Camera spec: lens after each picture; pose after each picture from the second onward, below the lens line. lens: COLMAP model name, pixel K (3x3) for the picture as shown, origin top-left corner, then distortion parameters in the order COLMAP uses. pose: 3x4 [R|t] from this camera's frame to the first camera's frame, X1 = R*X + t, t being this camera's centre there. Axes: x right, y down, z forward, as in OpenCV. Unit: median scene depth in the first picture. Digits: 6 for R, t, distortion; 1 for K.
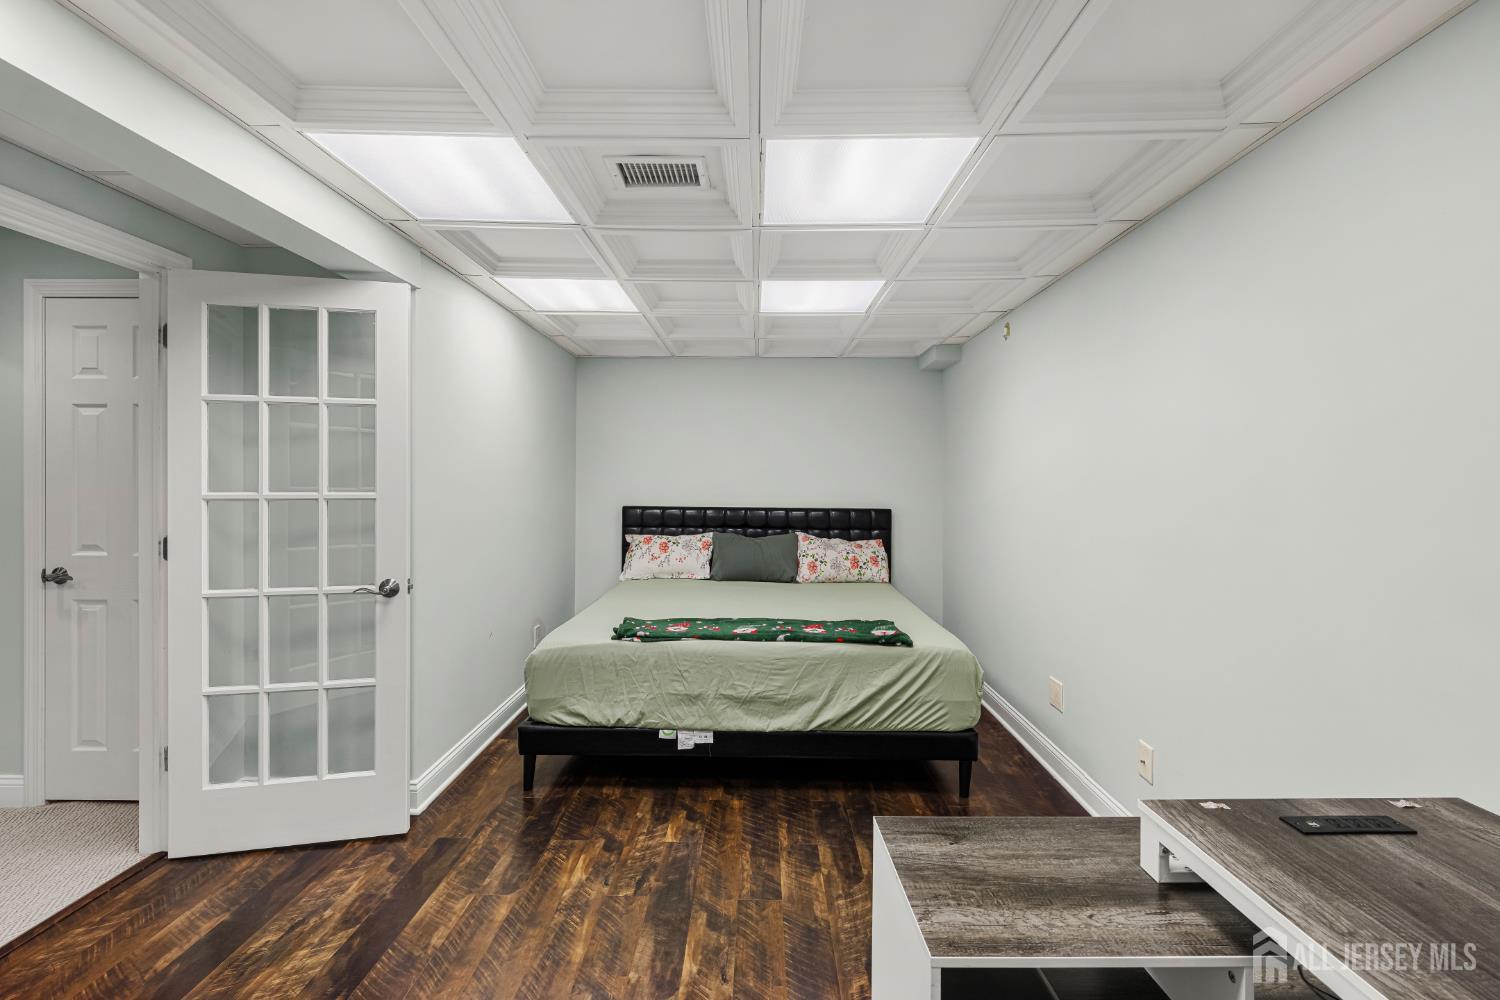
lens RADIAL K [[624.0, 0, 750.2], [0, 624.0, 489.3], [0, 0, 1]] dist [-0.003023, 0.000278]
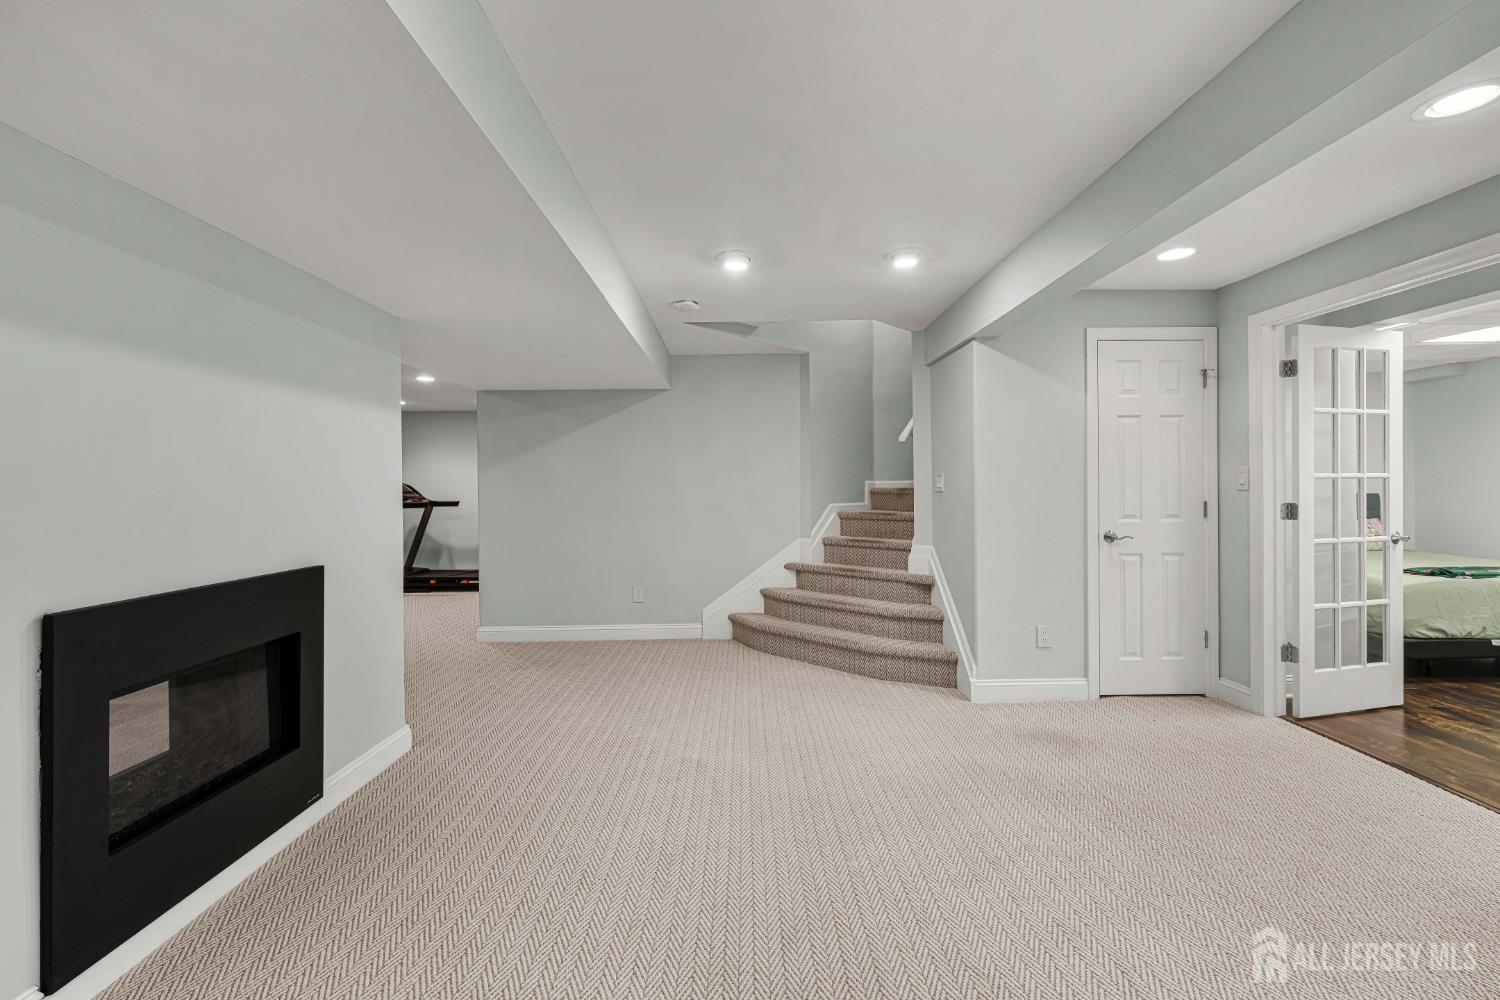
lens RADIAL K [[624.0, 0, 747.7], [0, 624.0, 491.7], [0, 0, 1]] dist [-0.003023, 0.000278]
pose [[0.999702, -0.014671, 0.019524, -1.952441], [0.014692, 0.999892, -0.000897, 0.025797], [-0.019509, 0.001184, 0.999809, -0.402858]]
